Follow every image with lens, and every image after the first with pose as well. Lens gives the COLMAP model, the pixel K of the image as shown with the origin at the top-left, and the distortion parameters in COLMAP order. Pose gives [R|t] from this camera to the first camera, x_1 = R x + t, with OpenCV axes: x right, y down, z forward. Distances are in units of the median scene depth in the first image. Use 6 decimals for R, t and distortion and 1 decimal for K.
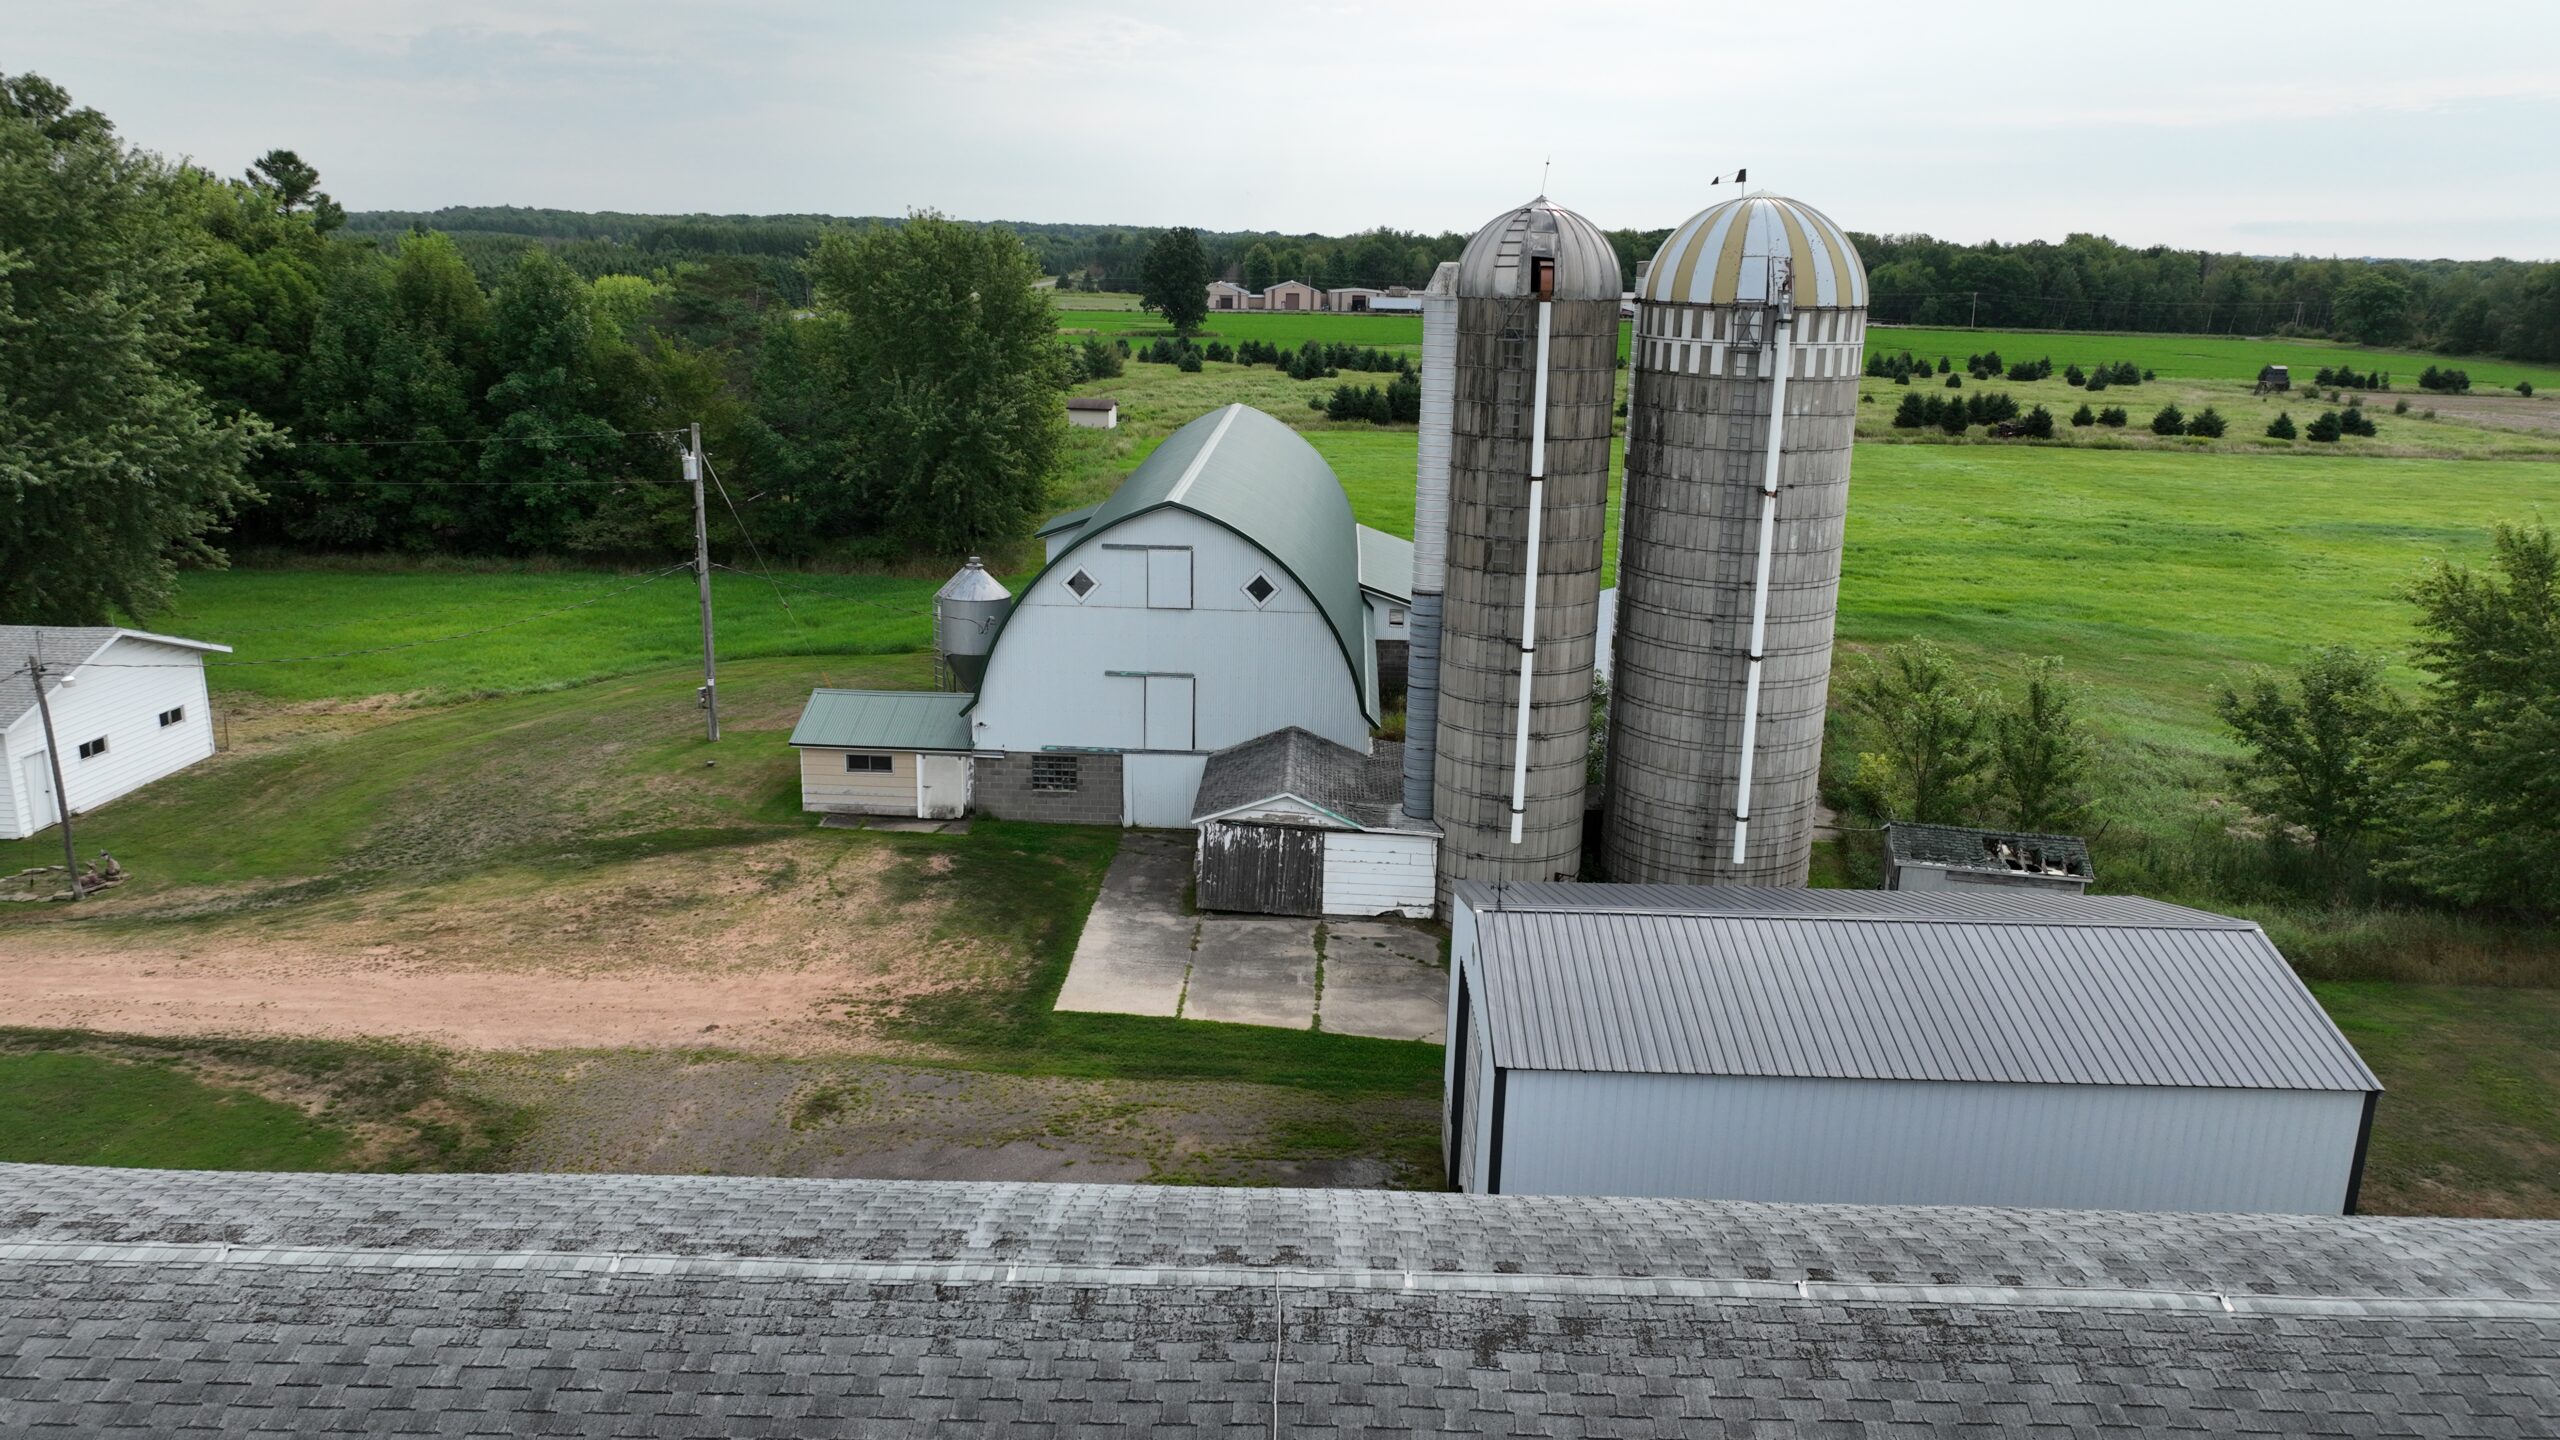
lens RADIAL K [[1800.6, 0, 1283.0], [0, 1800.6, 722.6], [0, 0, 1]] dist [-0.002204, 0.018428]
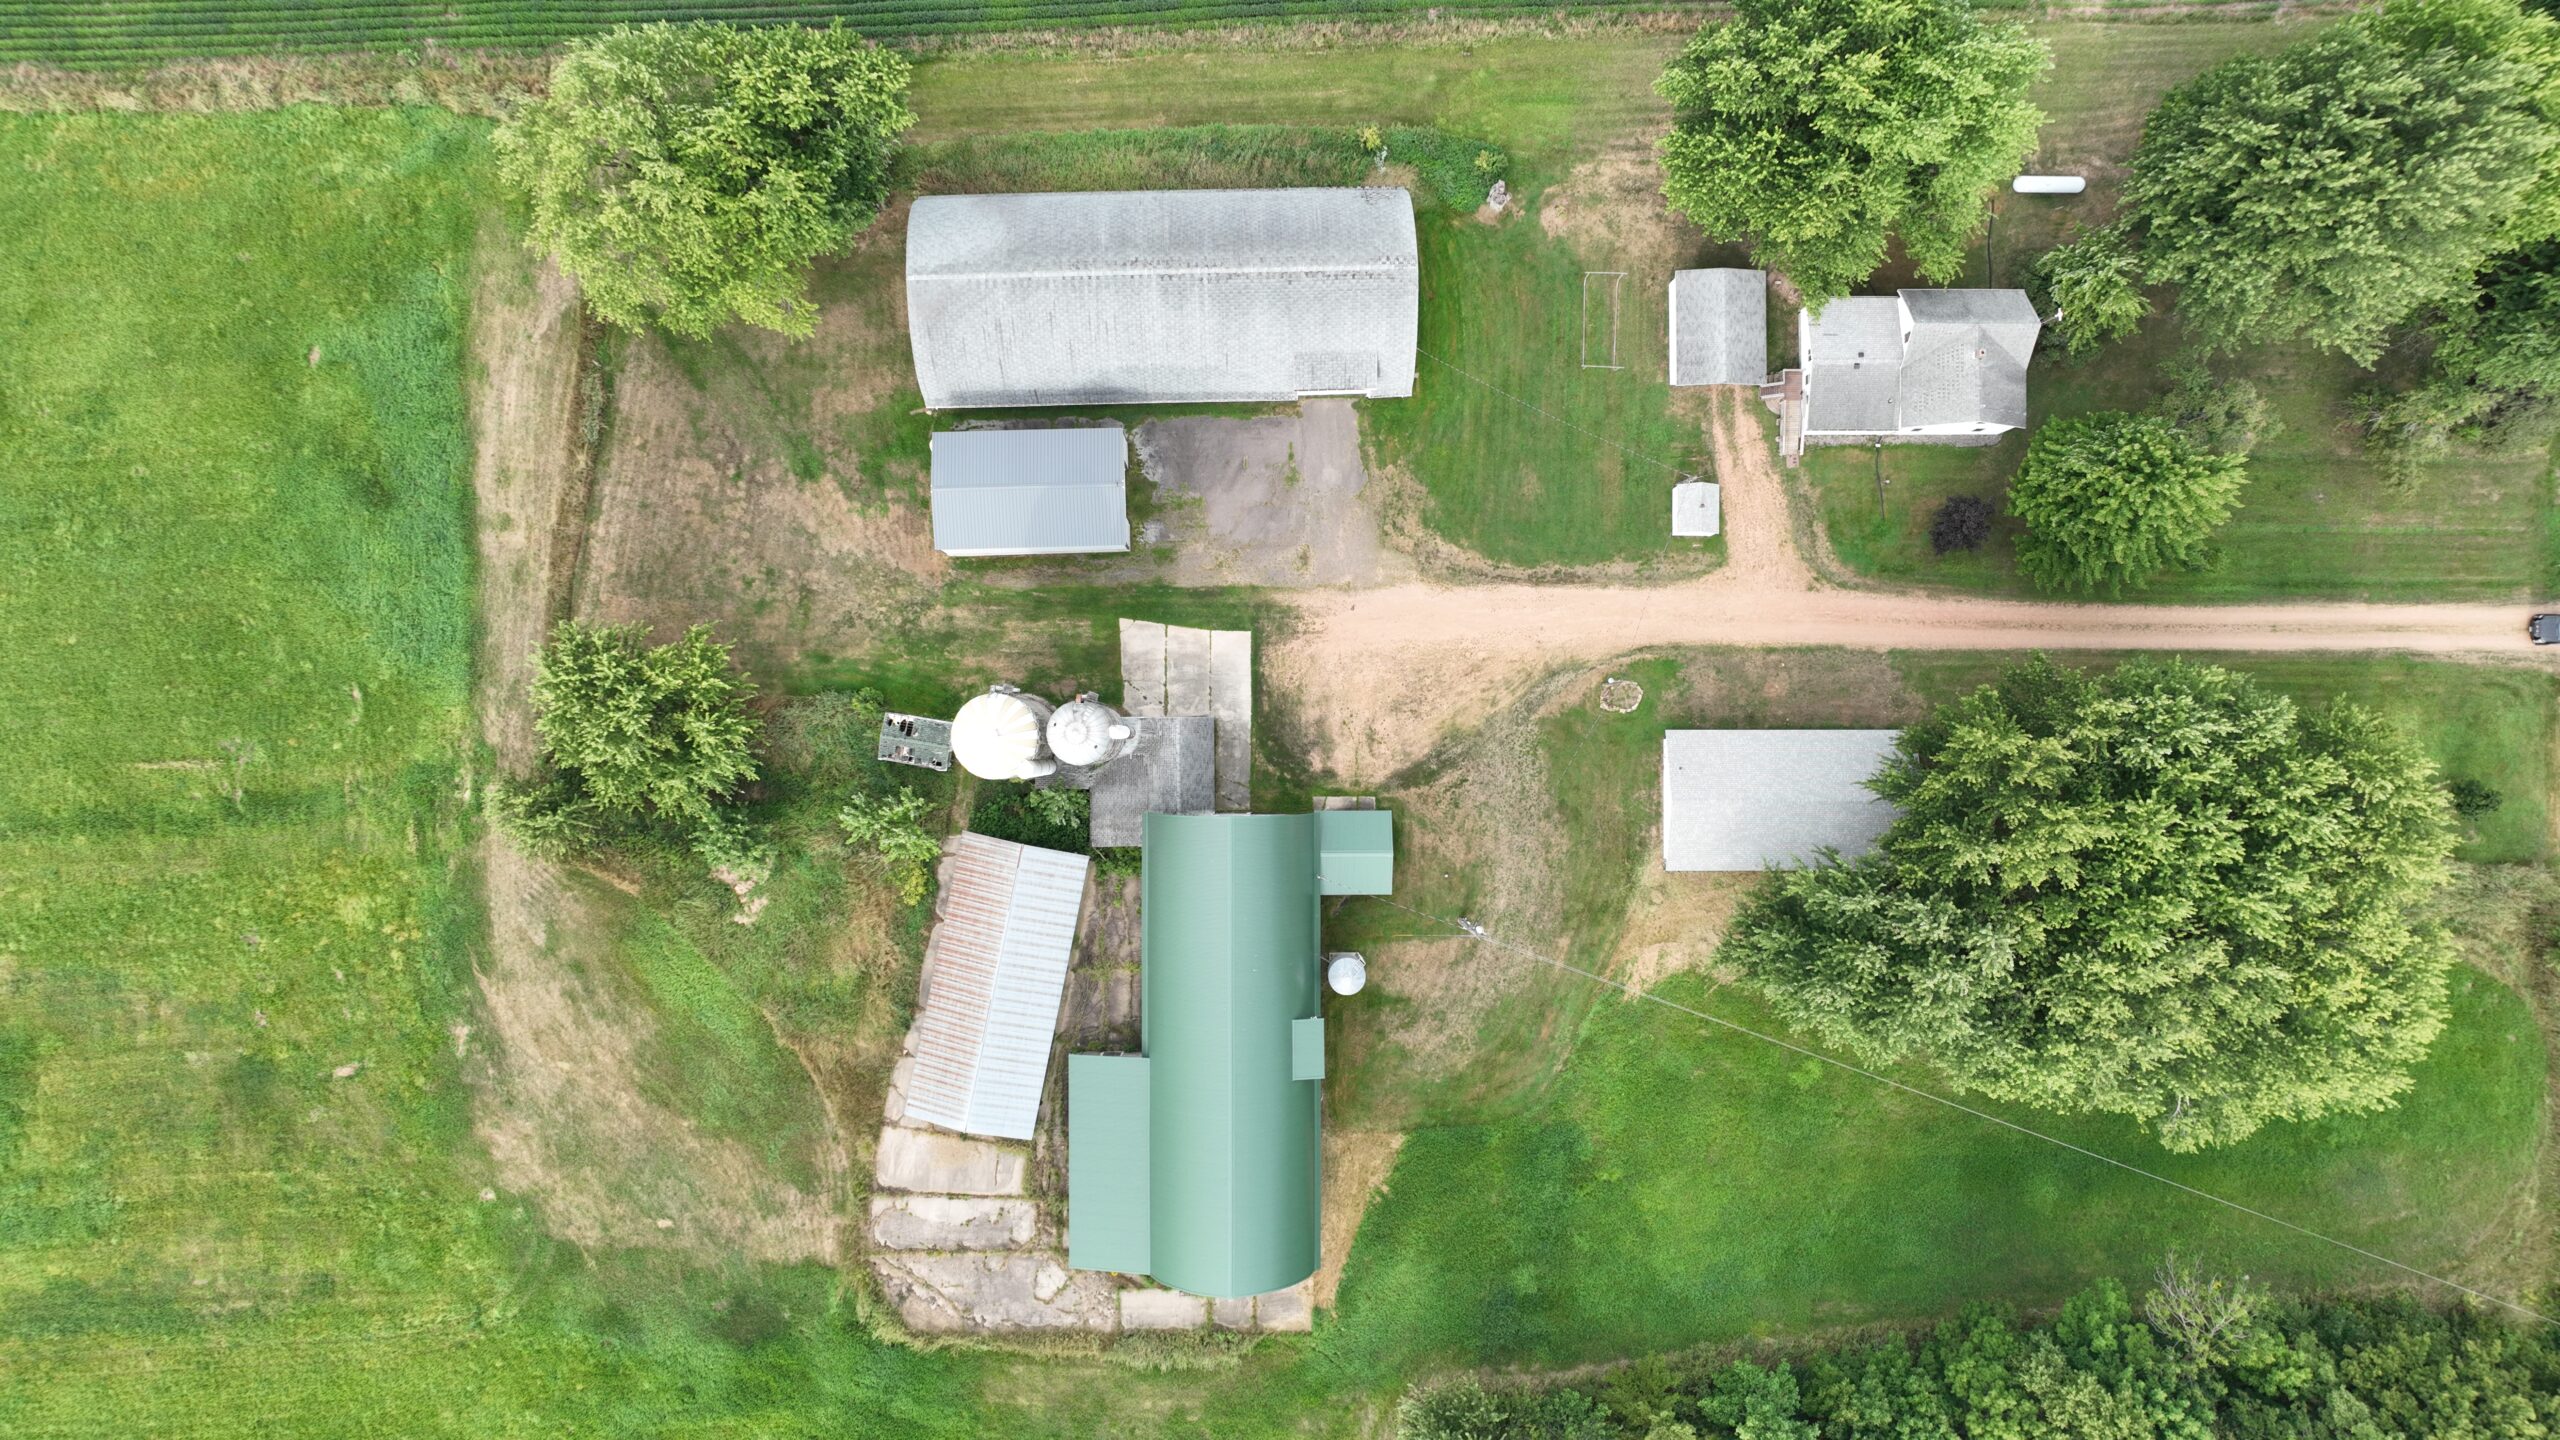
lens RADIAL K [[1800.6, 0, 1283.0], [0, 1800.6, 722.6], [0, 0, 1]] dist [-0.002204, 0.018428]
pose [[-0.998281, 0.035956, -0.046284, -0.028035], [-0.053775, -0.247863, 0.967301, -2.431605], [0.023308, 0.968128, 0.249370, 0.314736]]
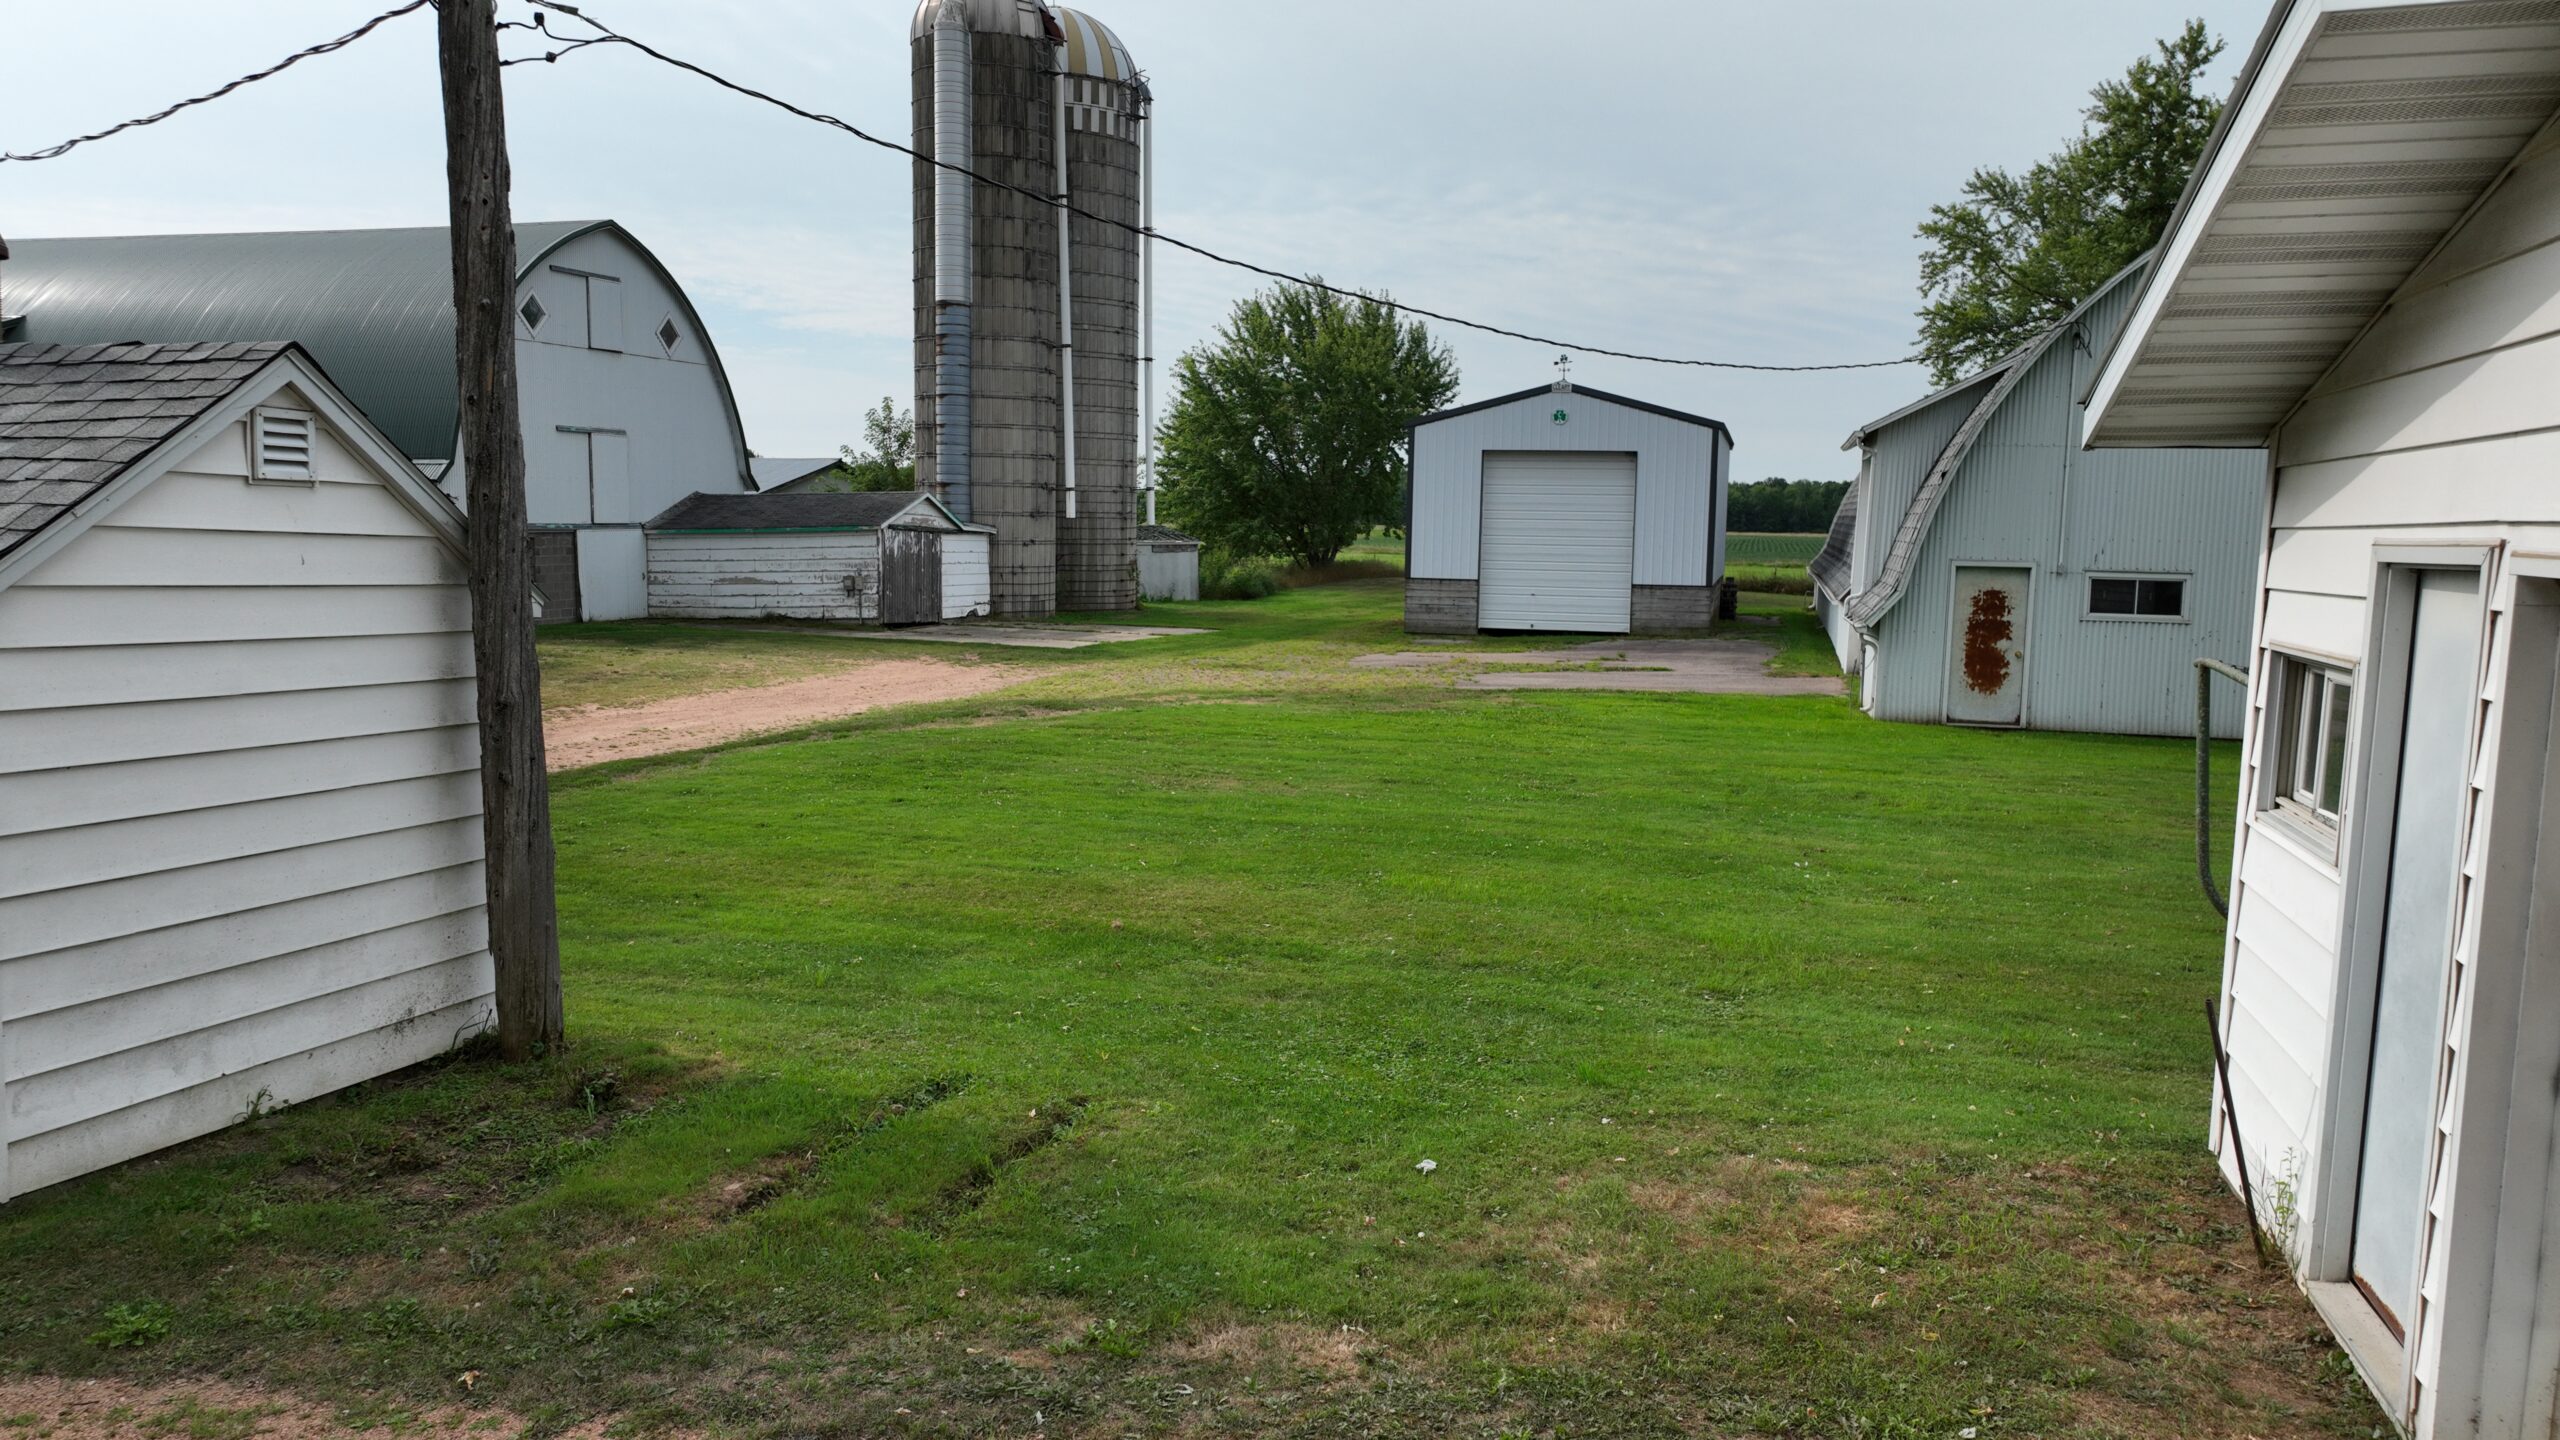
lens RADIAL K [[1800.6, 0, 1283.0], [0, 1800.6, 722.6], [0, 0, 1]] dist [-0.002204, 0.018428]
pose [[0.253114, -0.131171, 0.958503, -0.874295], [0.238624, 0.968619, 0.069541, 0.132573], [-0.937546, 0.211119, 0.276472, 0.526763]]
